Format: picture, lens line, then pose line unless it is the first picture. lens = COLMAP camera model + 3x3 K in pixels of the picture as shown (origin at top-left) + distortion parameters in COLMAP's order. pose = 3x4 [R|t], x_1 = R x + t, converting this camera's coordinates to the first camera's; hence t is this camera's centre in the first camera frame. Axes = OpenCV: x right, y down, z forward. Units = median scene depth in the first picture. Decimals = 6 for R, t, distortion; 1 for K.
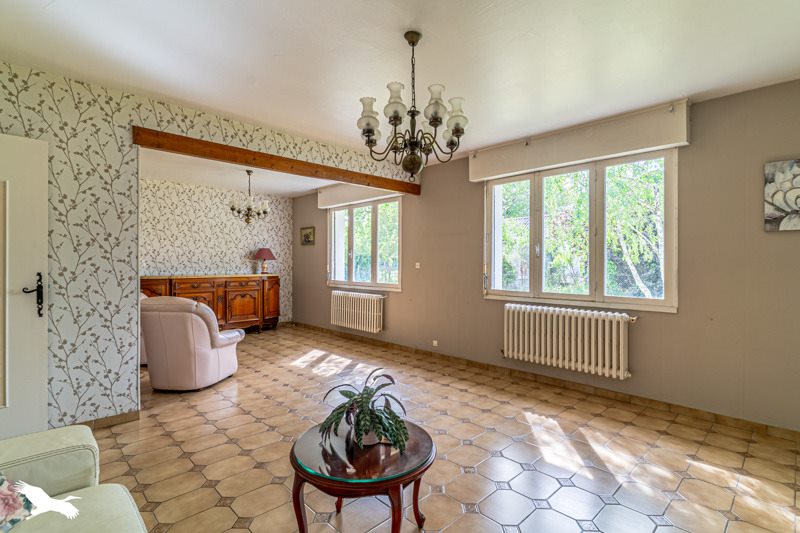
lens RADIAL K [[389.4, 0, 396.5], [0, 389.4, 265.1], [0, 0, 1]] dist [0.001419, 0.000059]
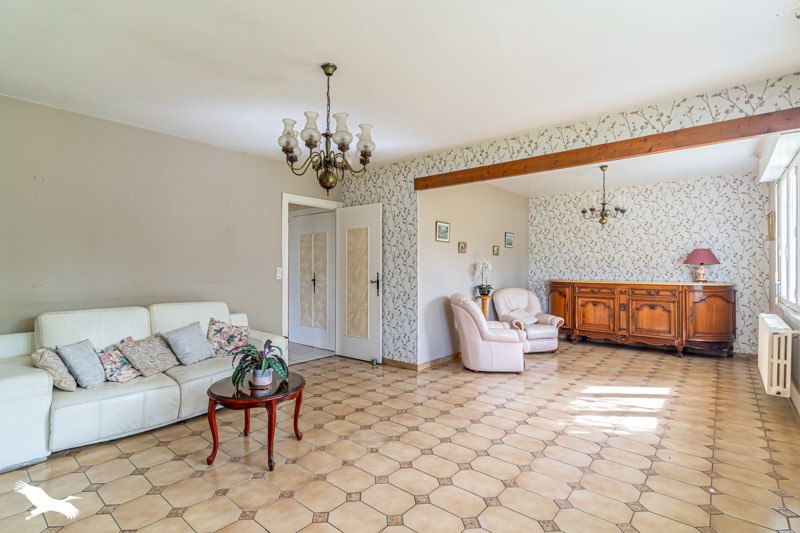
lens RADIAL K [[389.4, 0, 396.5], [0, 389.4, 265.1], [0, 0, 1]] dist [0.001419, 0.000059]
pose [[0.093519, -0.008219, -0.995584, 0.631713], [-0.006563, 0.999939, -0.008871, -0.001080], [0.995596, 0.007364, 0.093460, 0.583260]]
